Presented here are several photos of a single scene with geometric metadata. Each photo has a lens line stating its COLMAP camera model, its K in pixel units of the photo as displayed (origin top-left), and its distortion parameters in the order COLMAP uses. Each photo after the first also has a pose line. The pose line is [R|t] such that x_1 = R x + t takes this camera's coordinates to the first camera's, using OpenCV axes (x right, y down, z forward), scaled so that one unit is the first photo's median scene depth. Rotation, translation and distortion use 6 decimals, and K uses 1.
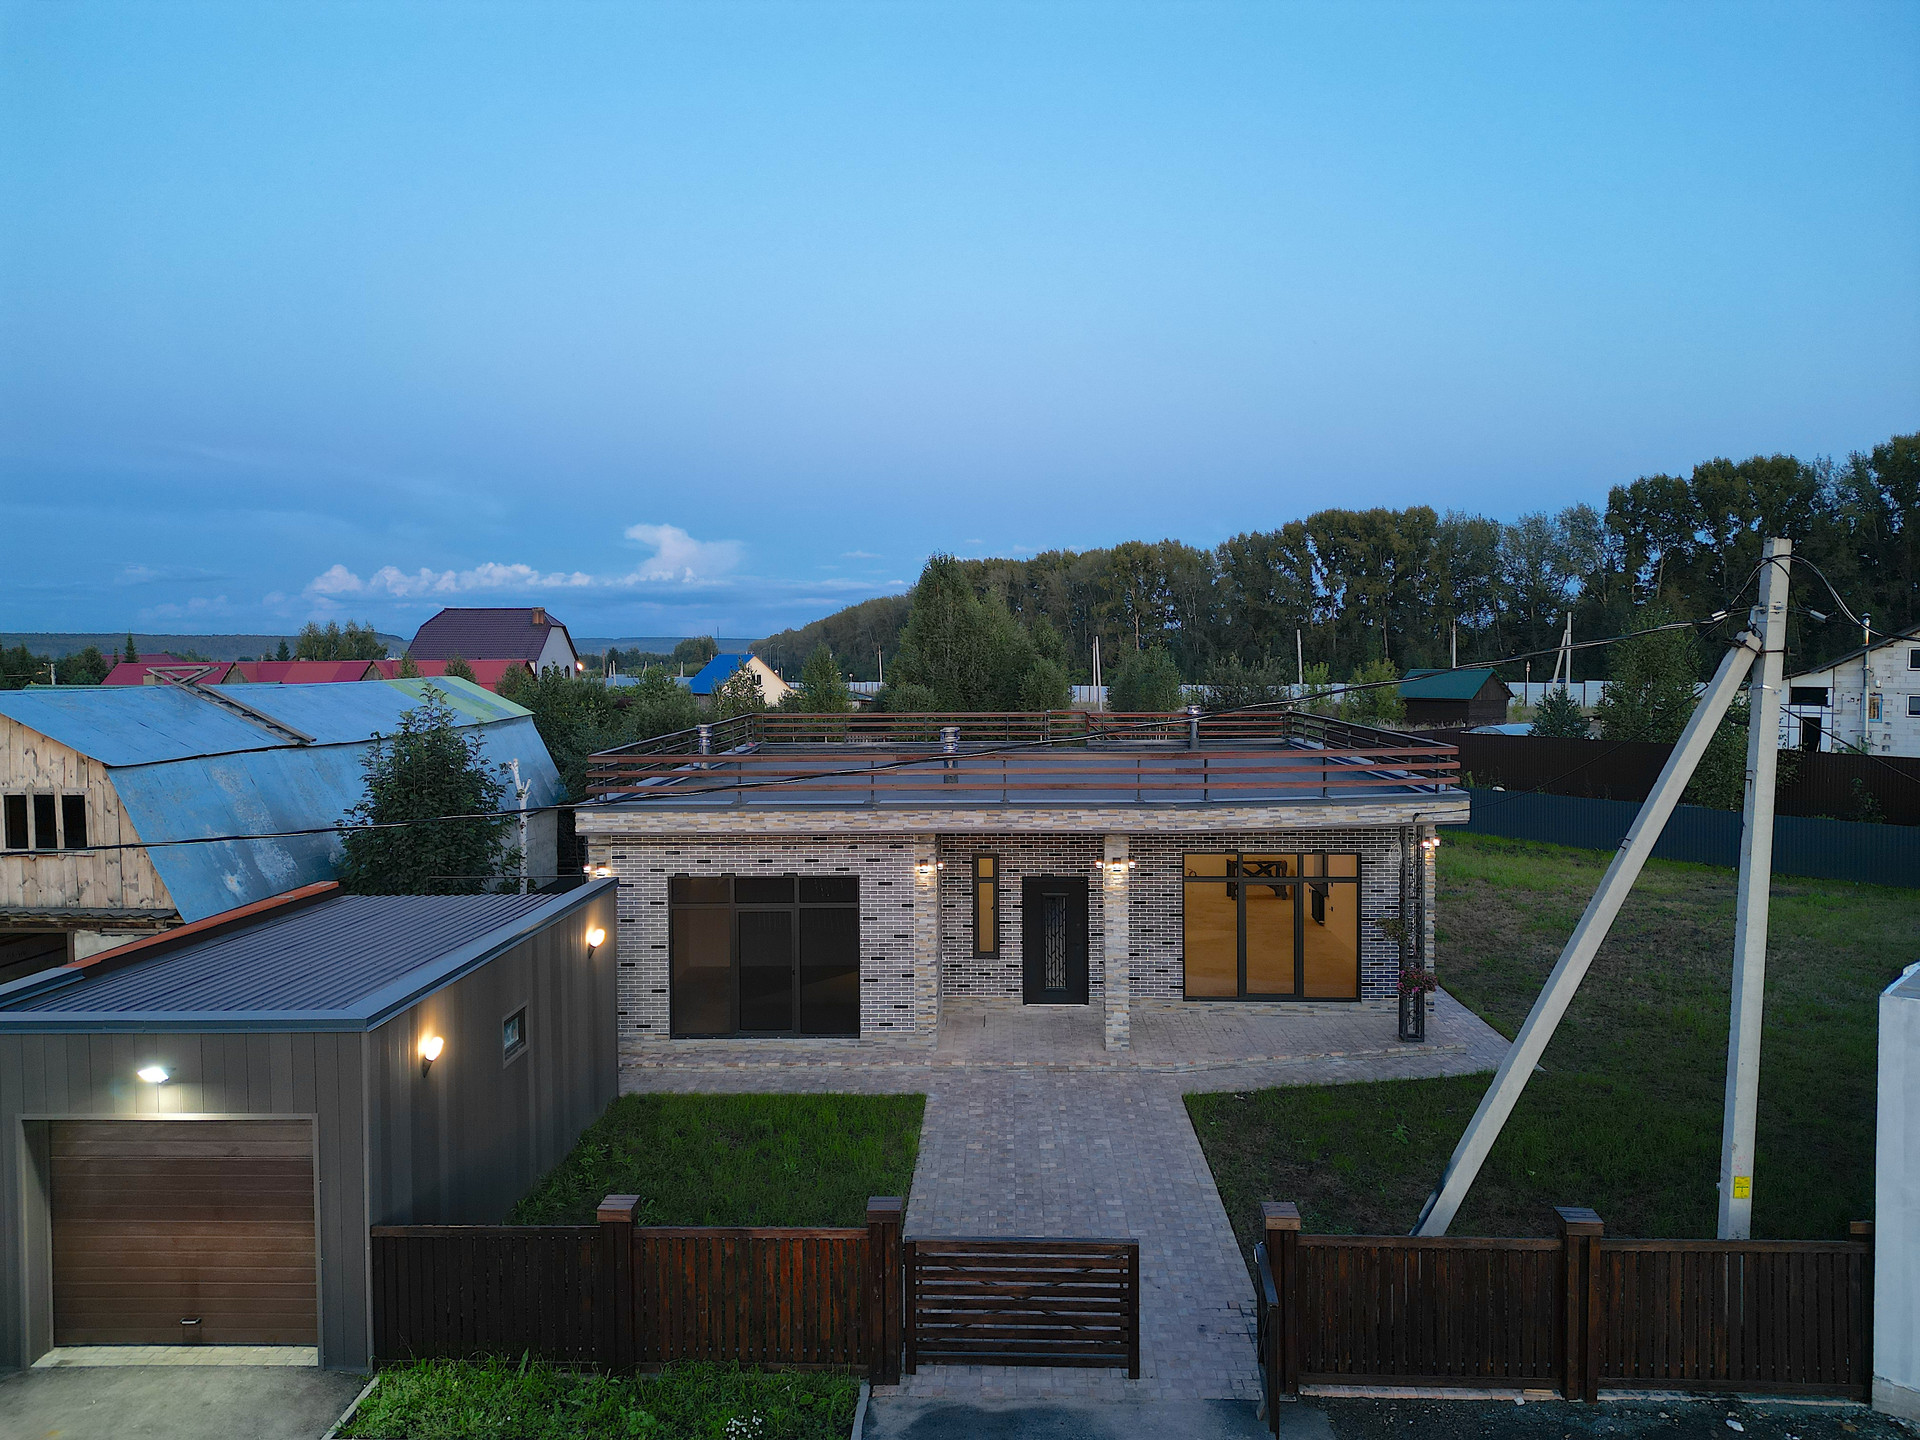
lens RADIAL K [[1345.7, 0, 948.6], [0, 1345.7, 708.8], [0, 0, 1]] dist [0.056463, -0.043866]
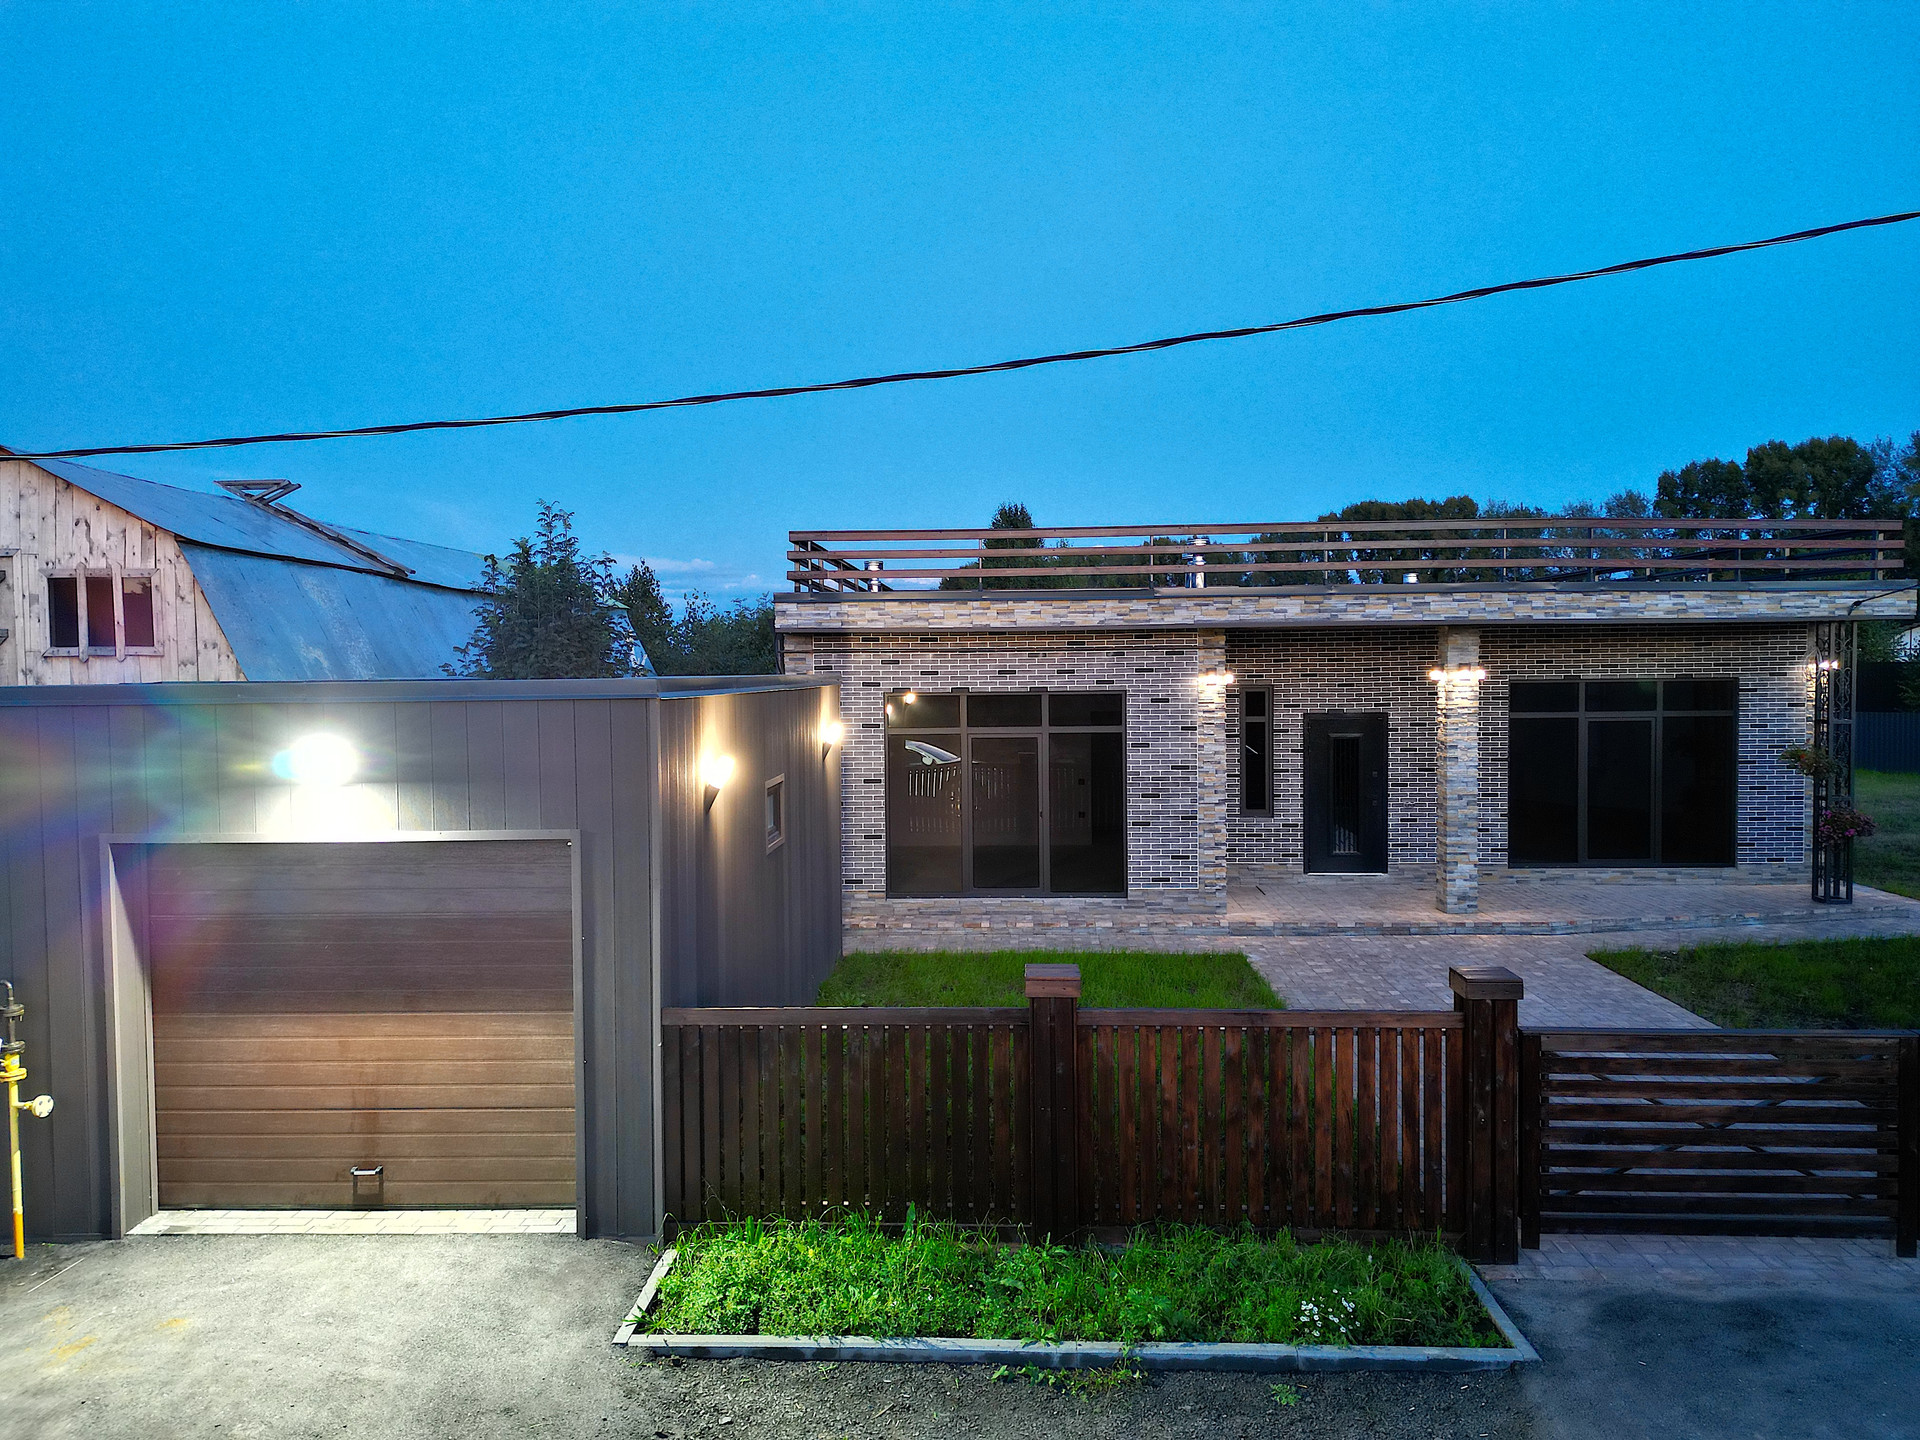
lens RADIAL K [[1345.7, 0, 948.0], [0, 1345.7, 718.4], [0, 0, 1]] dist [0.056463, -0.043866]
pose [[0.999975, -0.002601, -0.006568, -0.170289], [0.002581, 0.999992, -0.002991, 0.146389], [0.006575, 0.002974, 0.999974, 0.220833]]
